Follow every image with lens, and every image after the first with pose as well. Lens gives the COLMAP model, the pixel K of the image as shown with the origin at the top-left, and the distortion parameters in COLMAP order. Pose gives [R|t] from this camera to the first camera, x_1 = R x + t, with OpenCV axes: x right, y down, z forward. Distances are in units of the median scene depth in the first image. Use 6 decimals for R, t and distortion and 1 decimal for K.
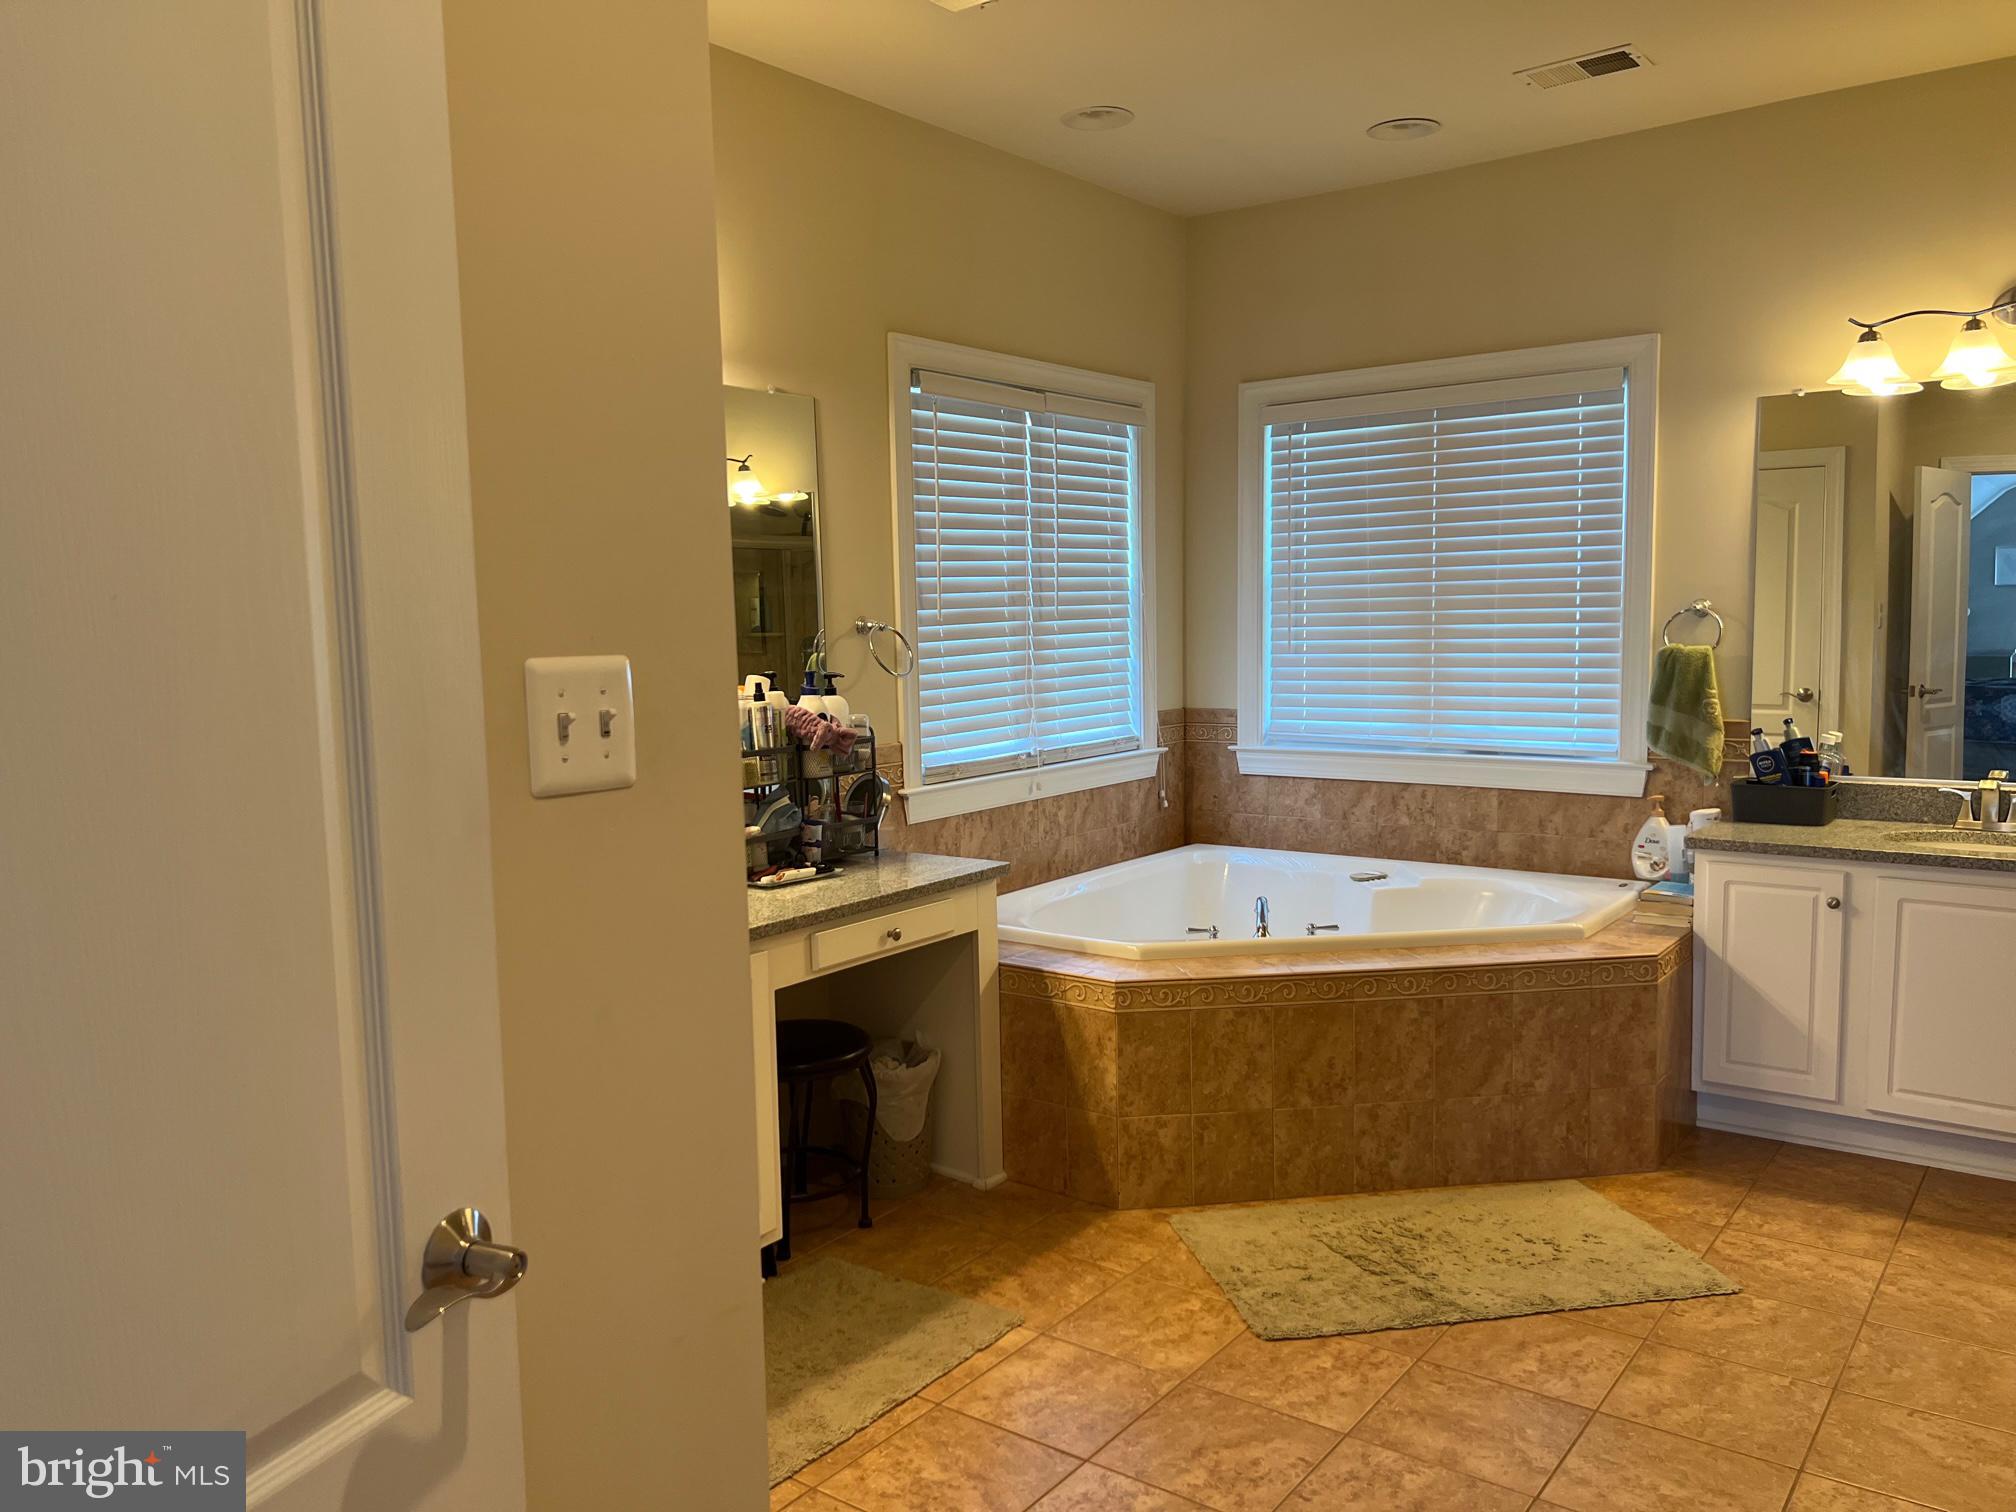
lens RADIAL K [[1508.3, 0, 1008.0], [0, 1508.3, 756.0], [0, 0, 1]] dist [0.005092, -0.004927]
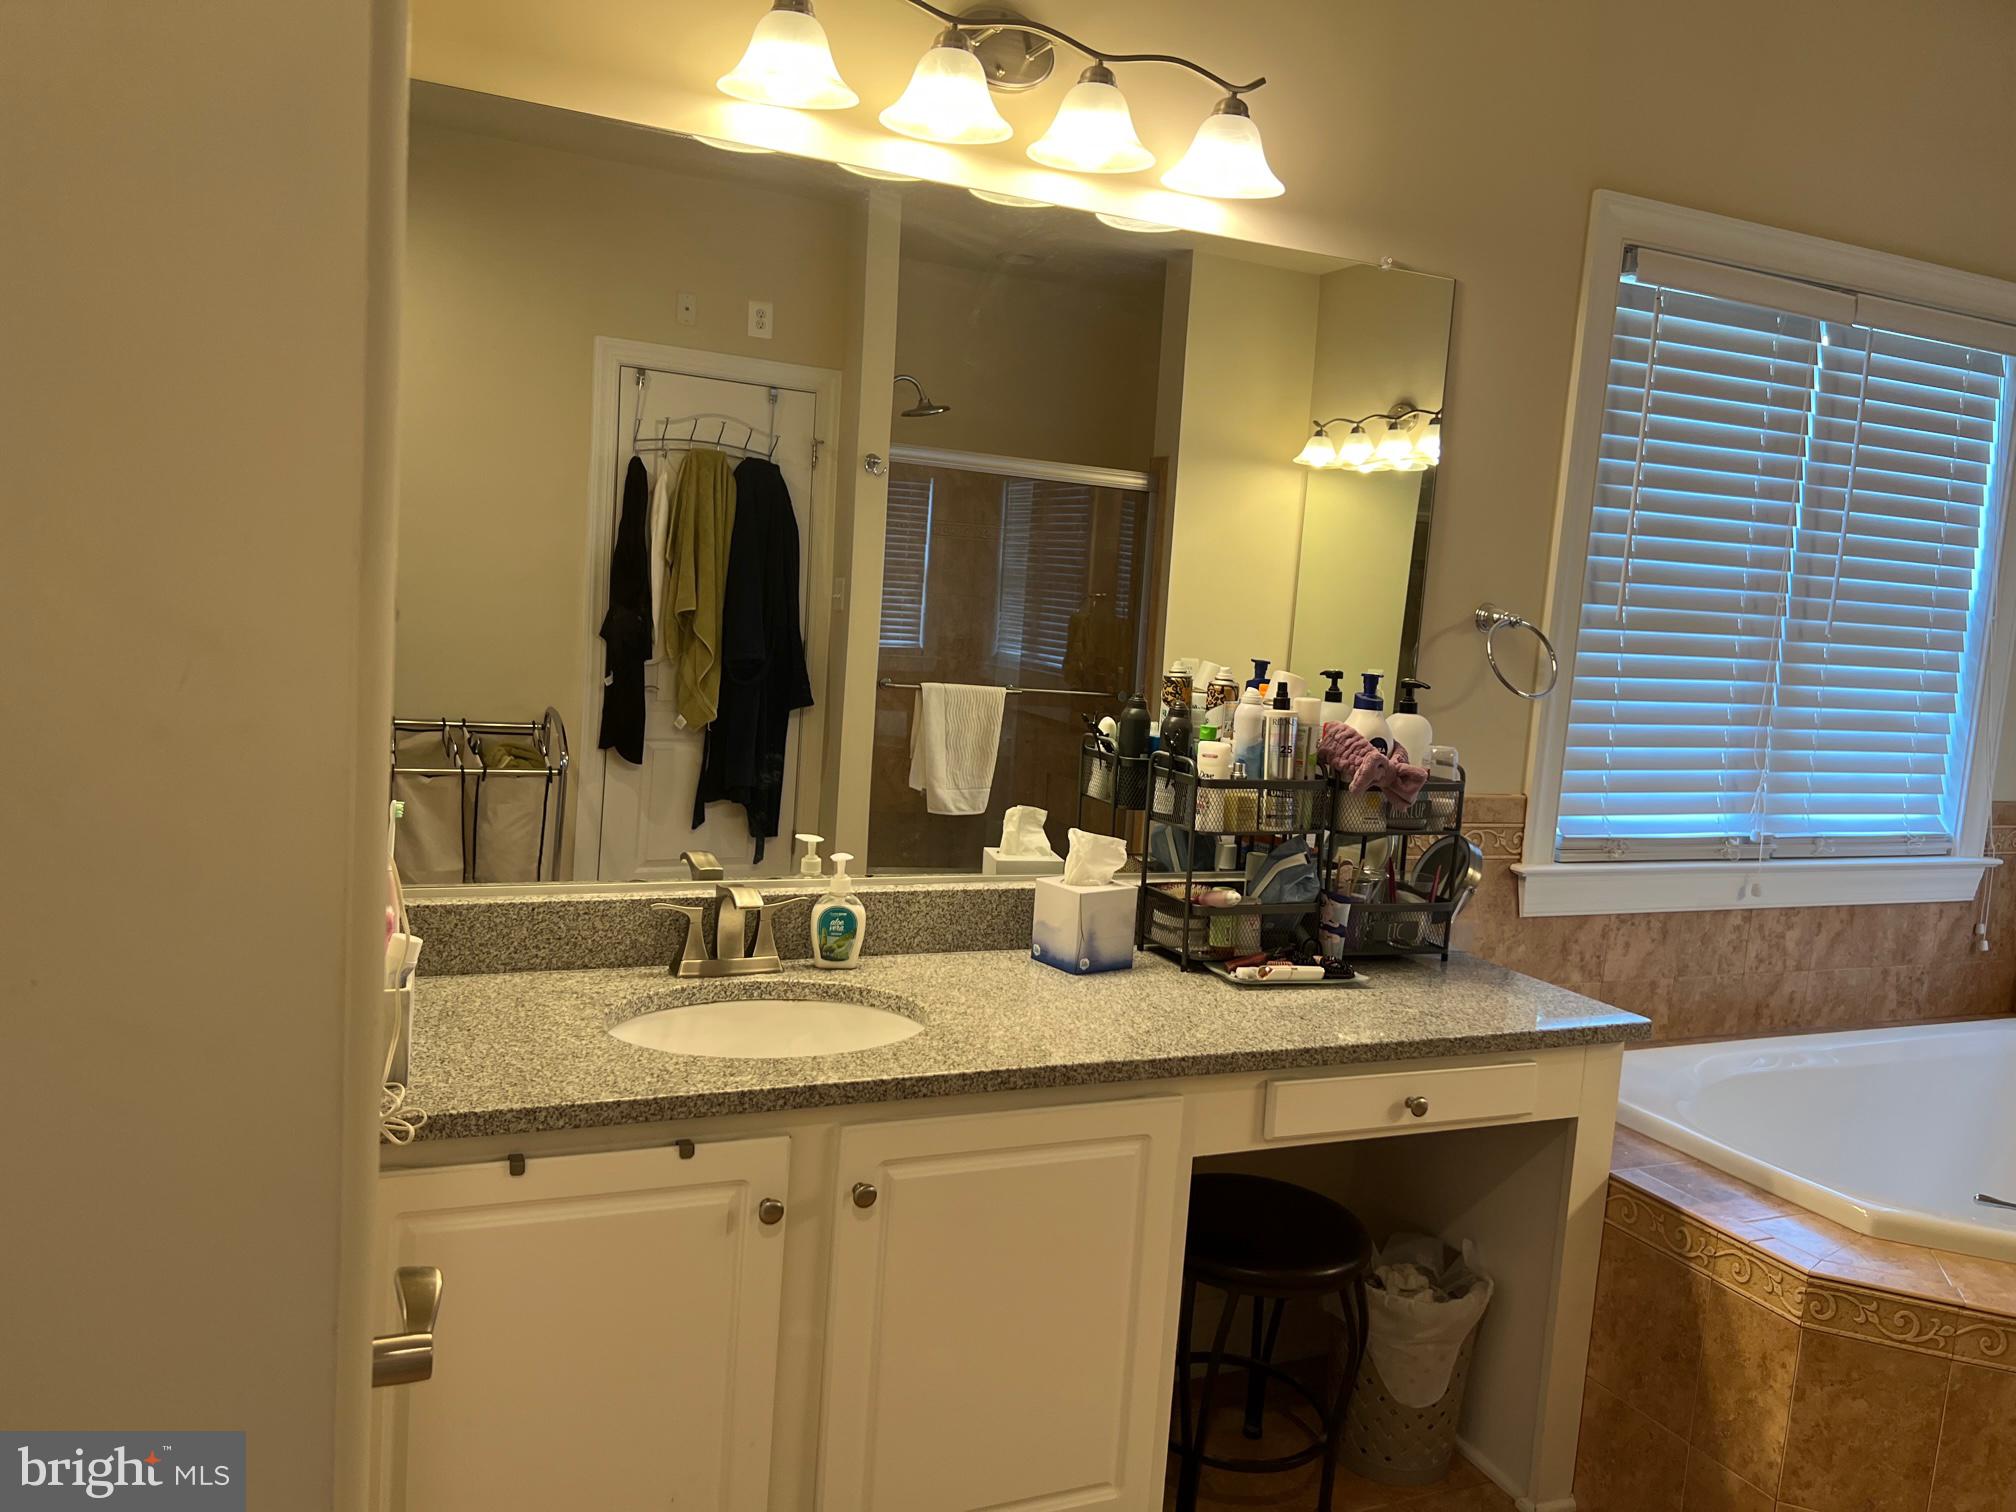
lens RADIAL K [[1462.8, 0, 1004.7], [0, 1462.8, 723.4], [0, 0, 1]] dist [0.008250, -0.035120]
pose [[0.861704, 0.131706, -0.490019, 0.045160], [-0.136568, 0.990289, 0.026011, -0.025913], [0.488687, 0.044508, 0.871323, 0.313939]]
